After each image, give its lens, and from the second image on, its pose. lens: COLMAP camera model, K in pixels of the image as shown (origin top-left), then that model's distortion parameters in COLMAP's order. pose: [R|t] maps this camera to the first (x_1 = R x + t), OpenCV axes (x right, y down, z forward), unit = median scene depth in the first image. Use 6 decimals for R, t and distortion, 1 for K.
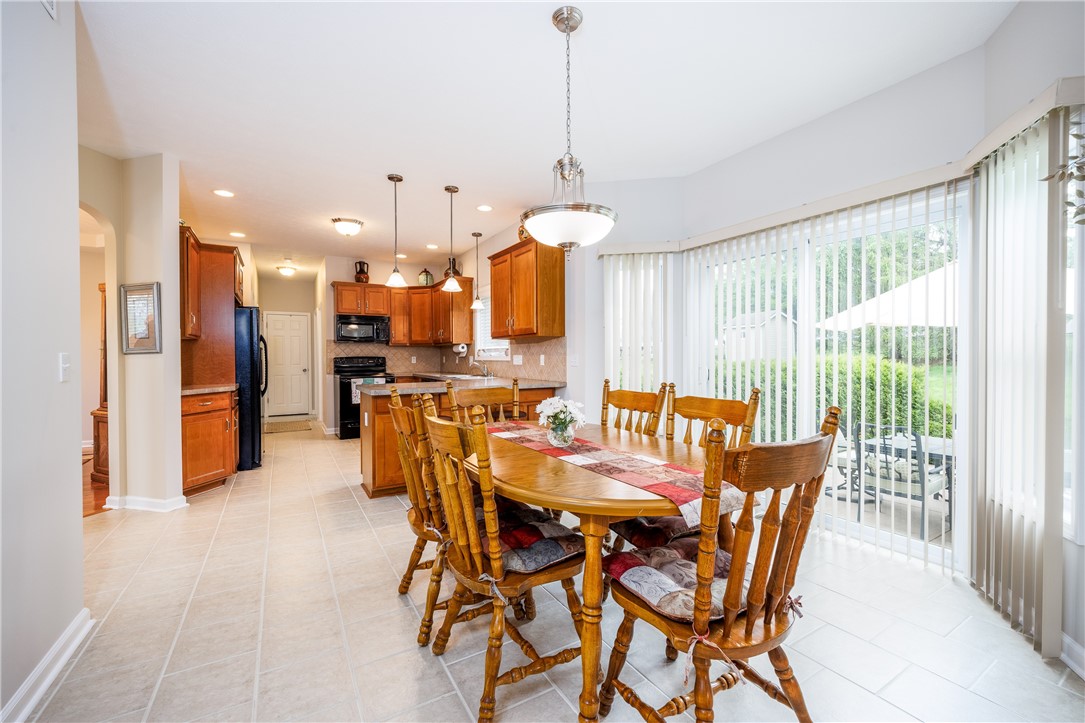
lens RADIAL K [[455.0, 0, 551.7], [0, 455.0, 363.0], [0, 0, 1]] dist [-0.003843, -0.001016]
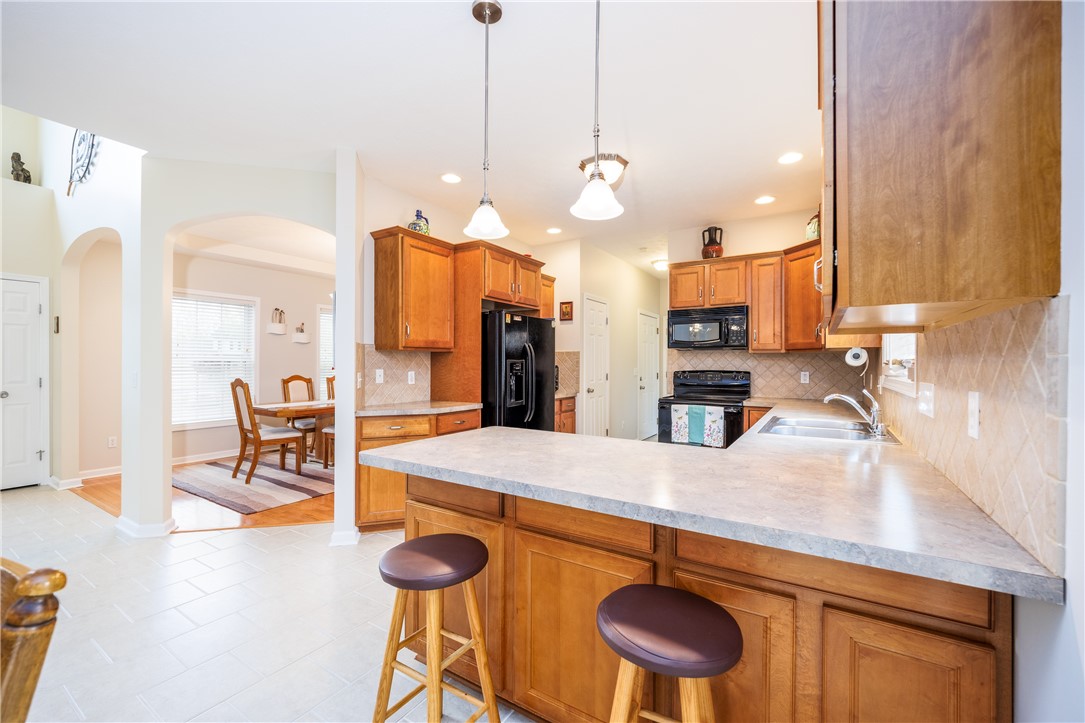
lens RADIAL K [[455.0, 0, 537.6], [0, 455.0, 358.0], [0, 0, 1]] dist [-0.003843, -0.001016]
pose [[0.429660, -0.003226, -0.902985, 0.093043], [-0.018269, 0.999758, -0.012265, -0.026309], [0.902806, 0.021767, 0.429497, 0.650588]]
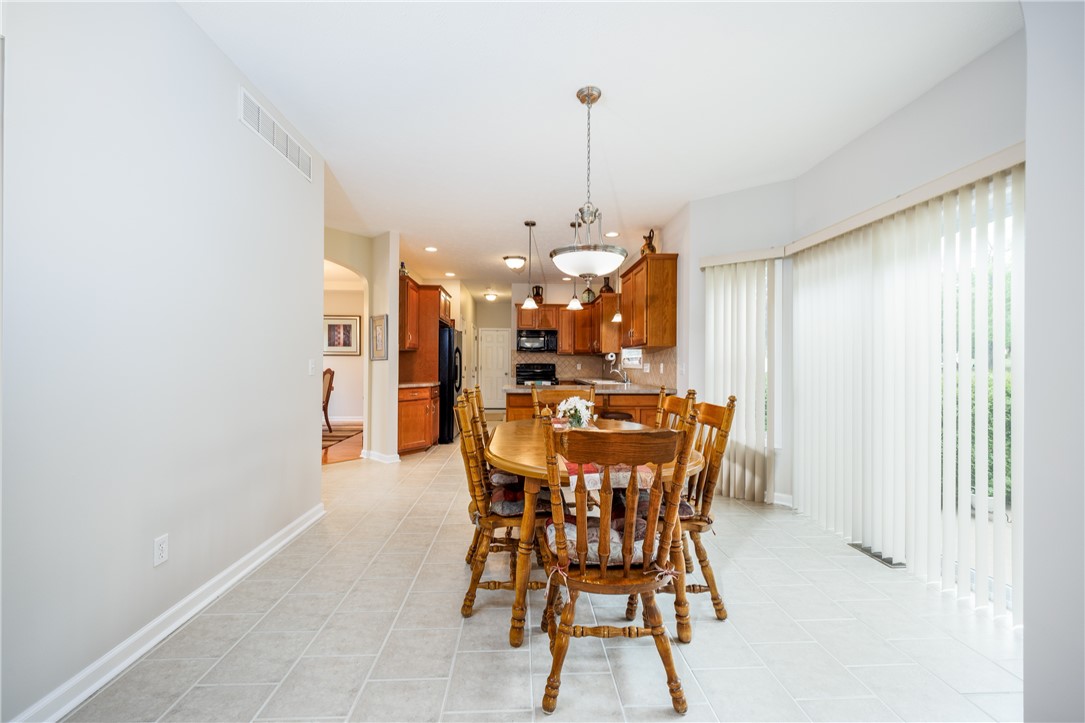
lens RADIAL K [[440.6, 0, 547.1], [0, 440.6, 366.3], [0, 0, 1]] dist [0.000006, -0.000072]
pose [[0.884431, 0.010955, -0.466542, 0.214698], [-0.015319, 0.999867, -0.005561, -0.000661], [0.466419, 0.012065, 0.884482, -0.049834]]
